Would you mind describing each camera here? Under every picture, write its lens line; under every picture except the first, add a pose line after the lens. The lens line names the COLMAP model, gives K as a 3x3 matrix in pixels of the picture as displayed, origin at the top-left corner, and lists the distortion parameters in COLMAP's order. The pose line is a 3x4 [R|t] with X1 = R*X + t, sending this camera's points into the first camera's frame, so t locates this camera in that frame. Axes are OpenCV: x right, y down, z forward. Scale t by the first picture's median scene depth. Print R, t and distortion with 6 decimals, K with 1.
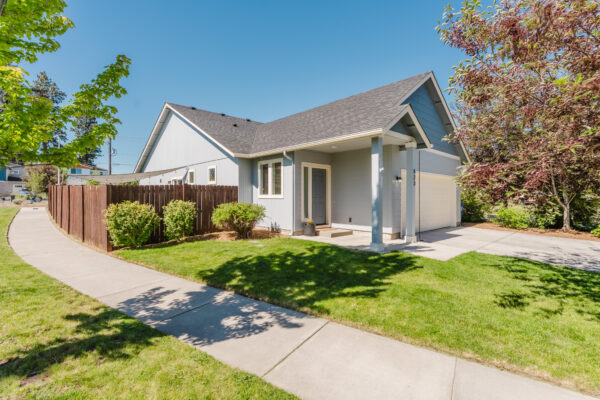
lens RADIAL K [[300.0, 0, 299.2], [0, 300.0, 200.9], [0, 0, 1]] dist [-0.007769, 0.000108]
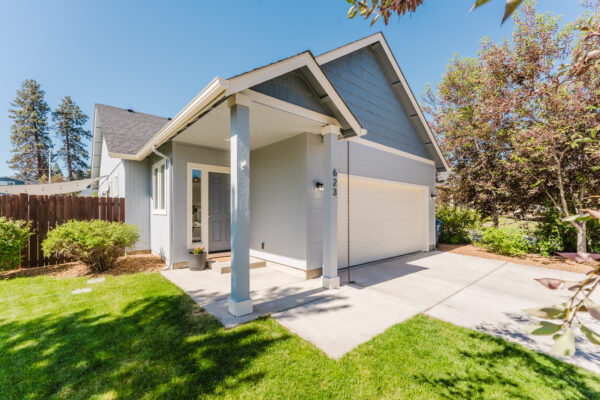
lens RADIAL K [[260.0, 0, 307.4], [0, 260.0, 211.6], [0, 0, 1]] dist [-0.008412, -0.001373]
pose [[0.998729, 0.002281, -0.050341, 0.280064], [-0.002616, 0.999975, -0.006590, -0.011595], [0.050325, 0.006713, 0.998710, 0.361680]]
